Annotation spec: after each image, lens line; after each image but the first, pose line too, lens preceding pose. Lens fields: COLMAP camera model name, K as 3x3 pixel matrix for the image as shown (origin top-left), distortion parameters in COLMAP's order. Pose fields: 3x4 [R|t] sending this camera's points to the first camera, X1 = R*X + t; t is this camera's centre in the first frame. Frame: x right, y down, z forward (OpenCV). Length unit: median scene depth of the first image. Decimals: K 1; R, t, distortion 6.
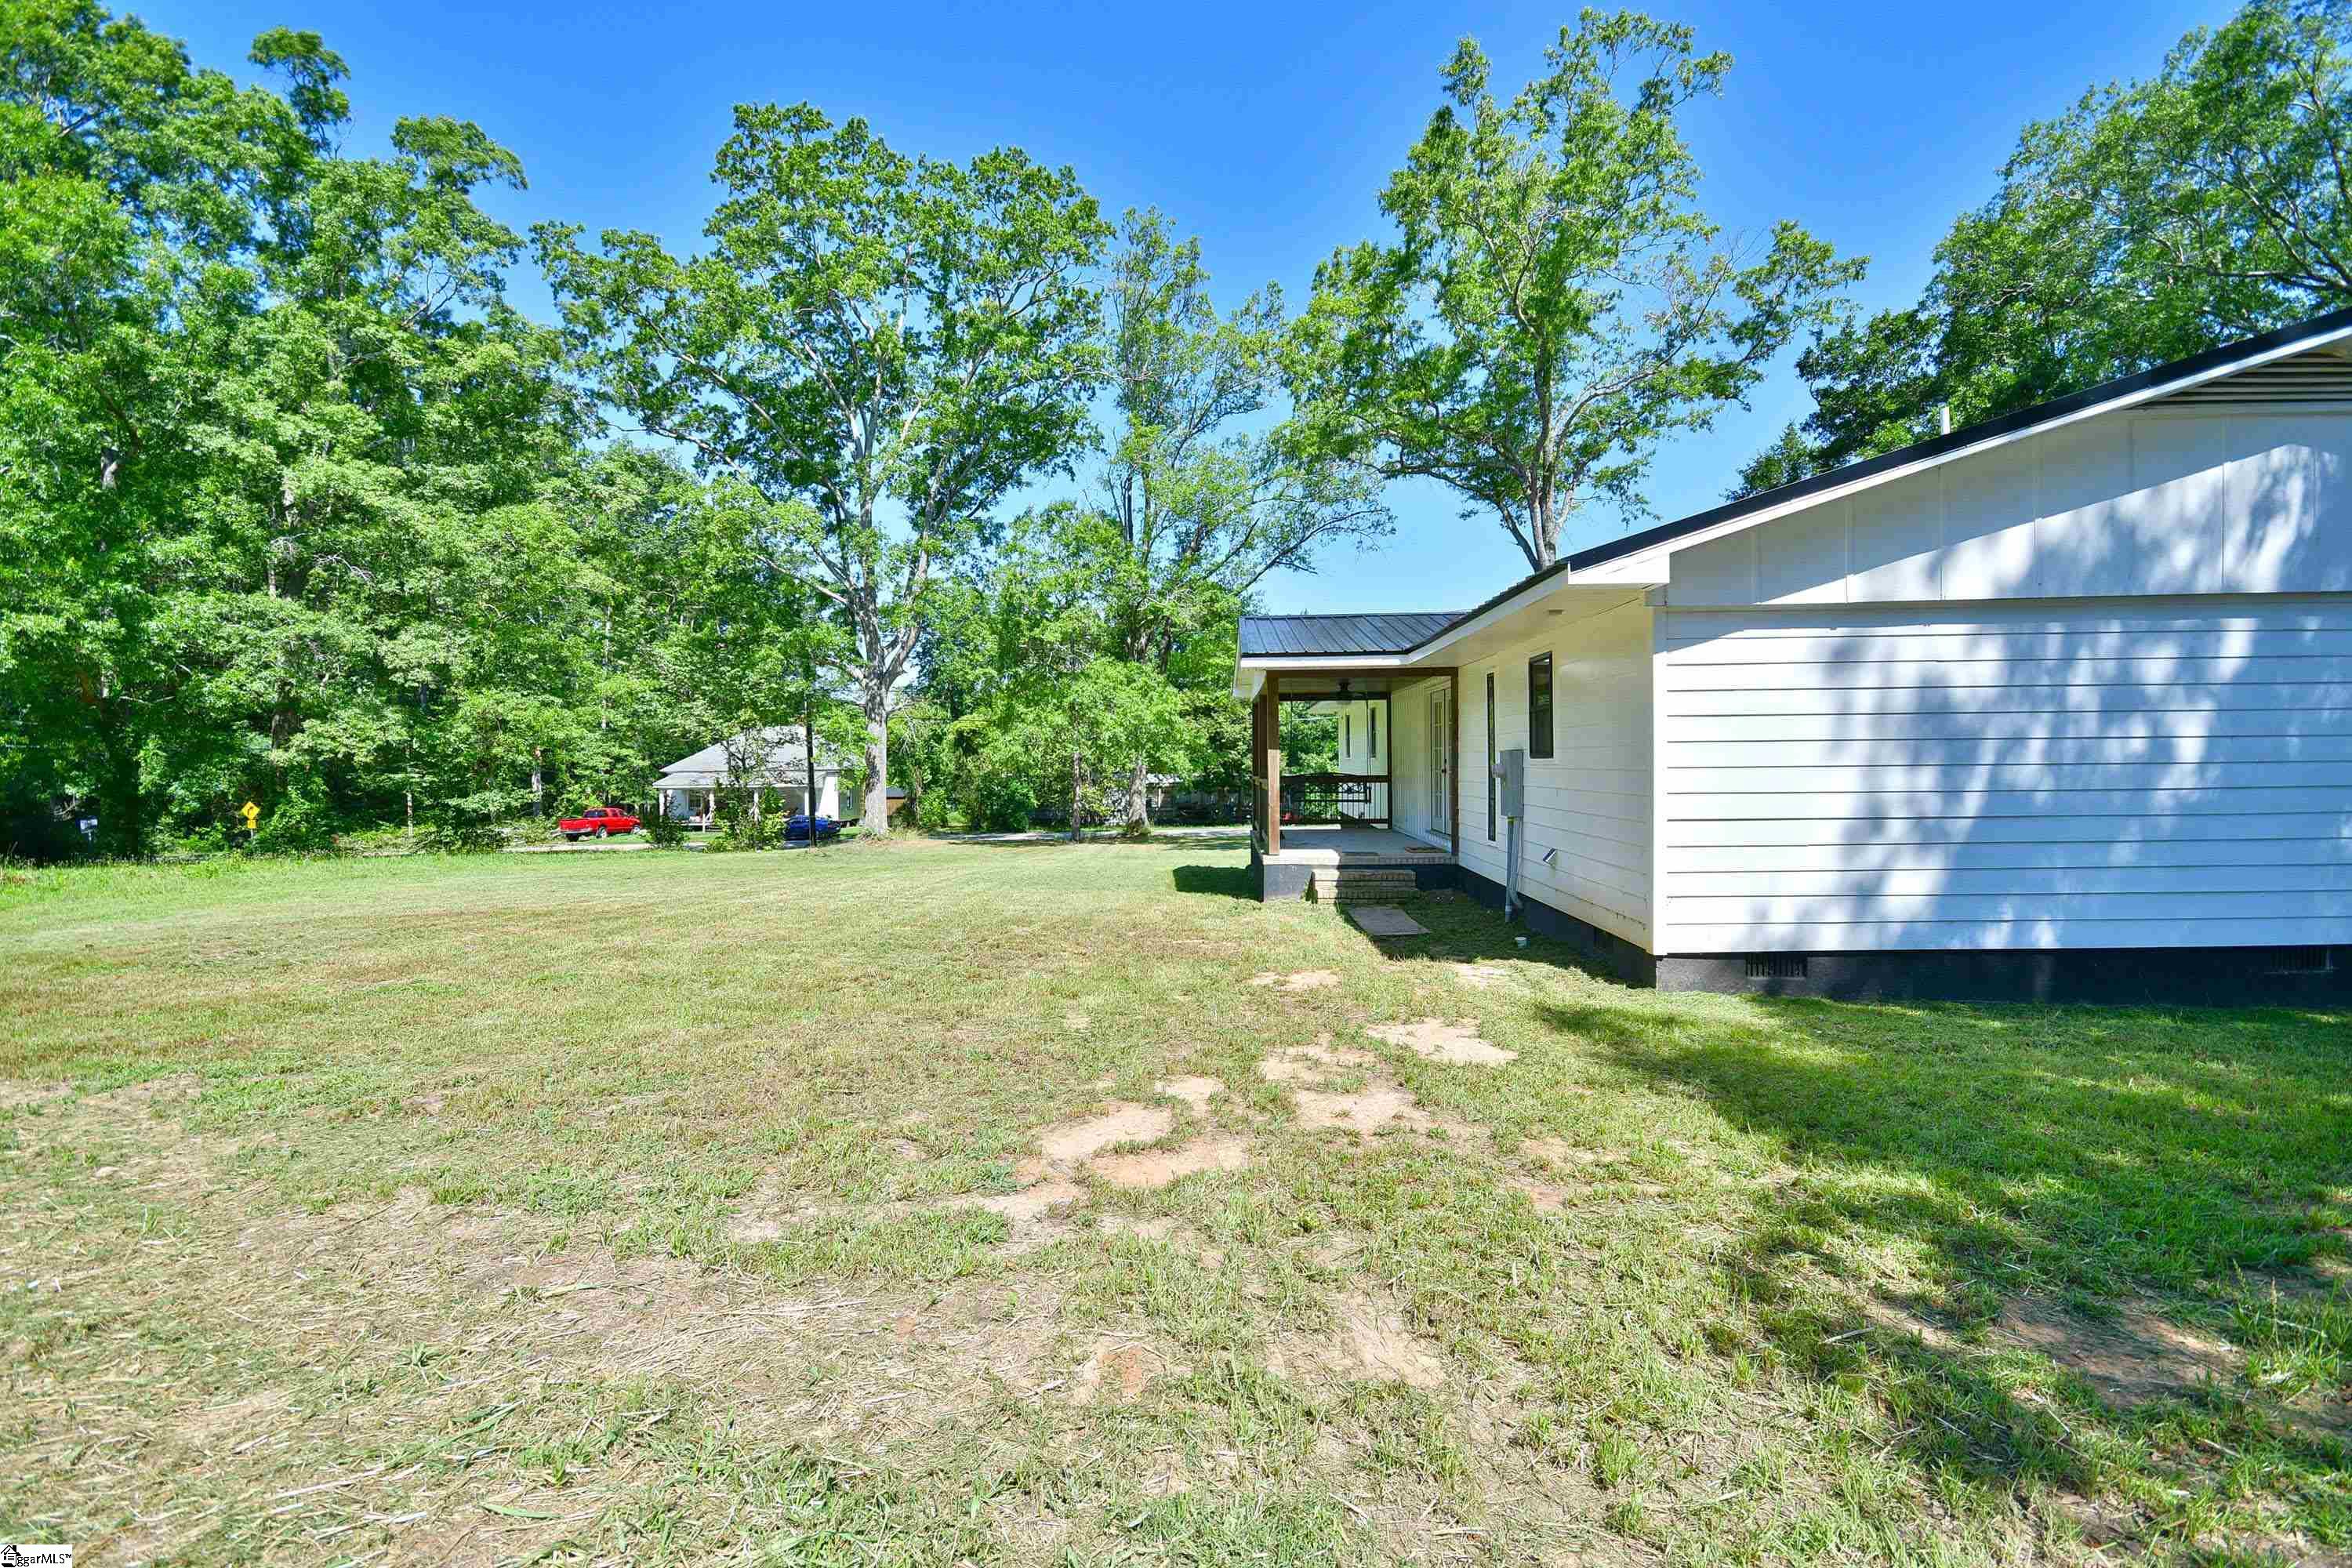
lens RADIAL K [[1021.3, 0, 1177.8], [0, 1021.3, 774.2], [0, 0, 1]] dist [0.000740, 0.000013]
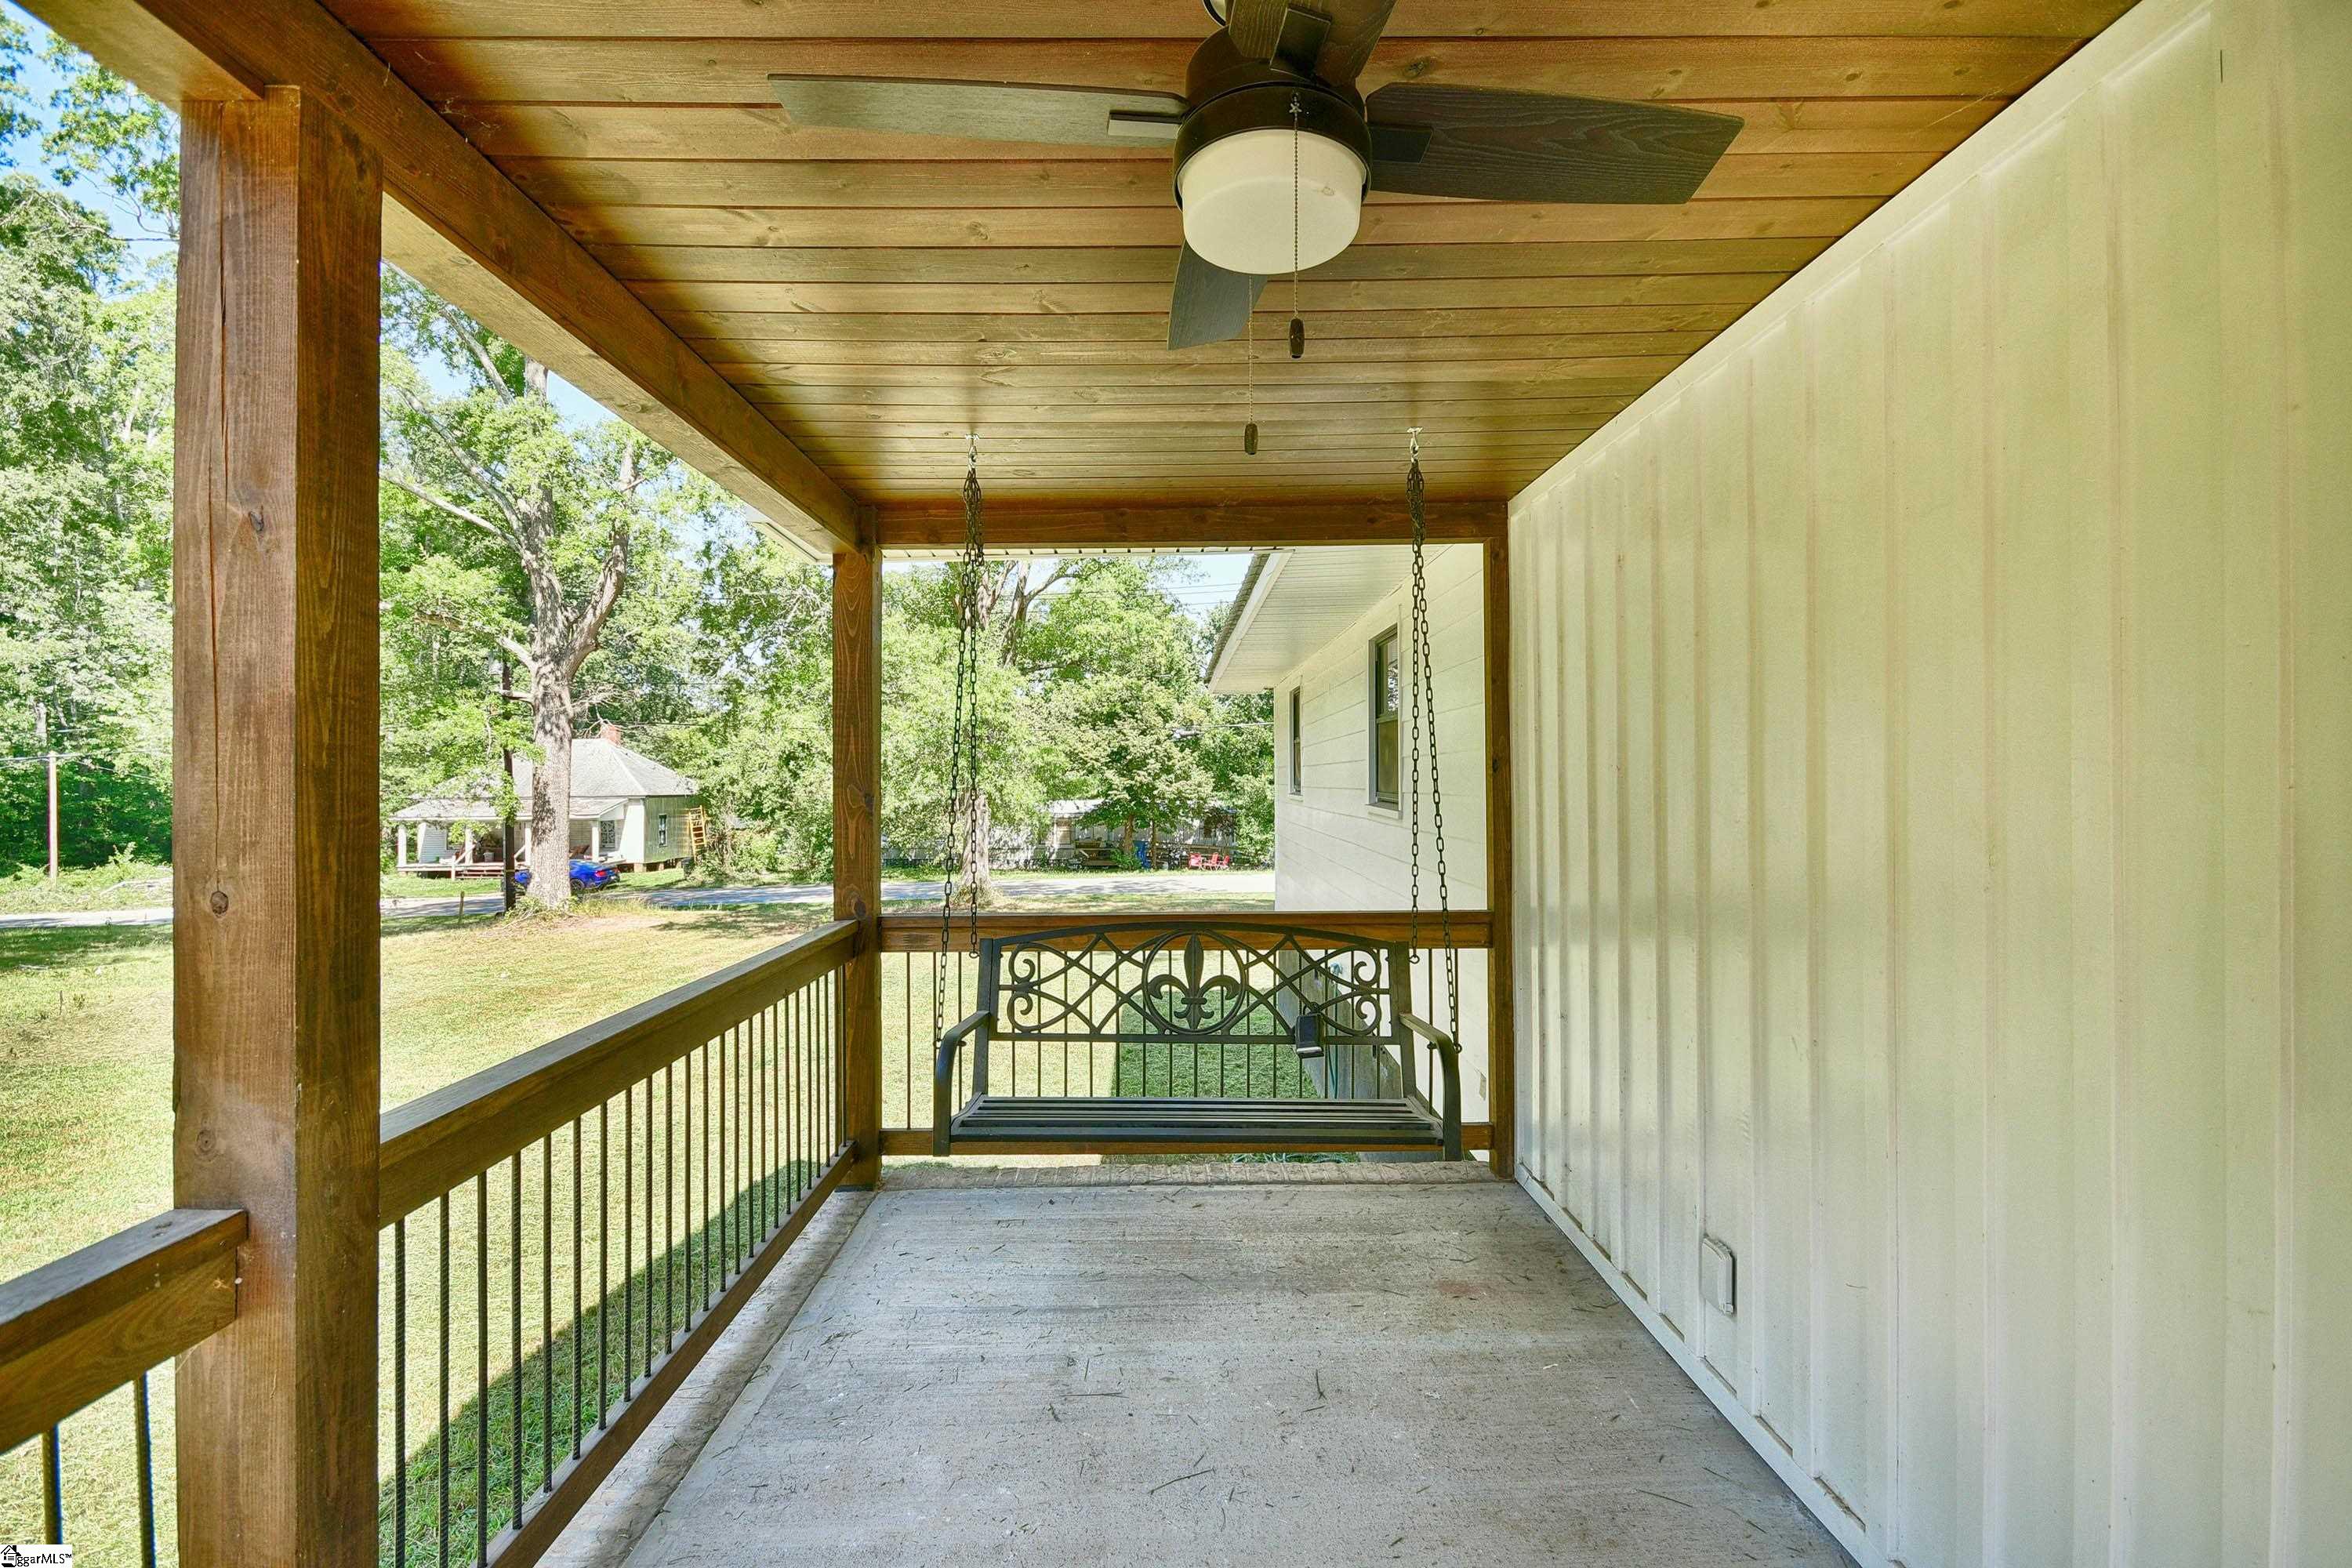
lens RADIAL K [[1021.3, 0, 1172.4], [0, 1021.3, 783.8], [0, 0, 1]] dist [0.000740, 0.000013]
pose [[0.999052, -0.002008, 0.043498, 0.043494], [0.002401, 0.999957, -0.009000, -0.007099], [-0.043478, 0.009096, 0.999013, 0.259493]]
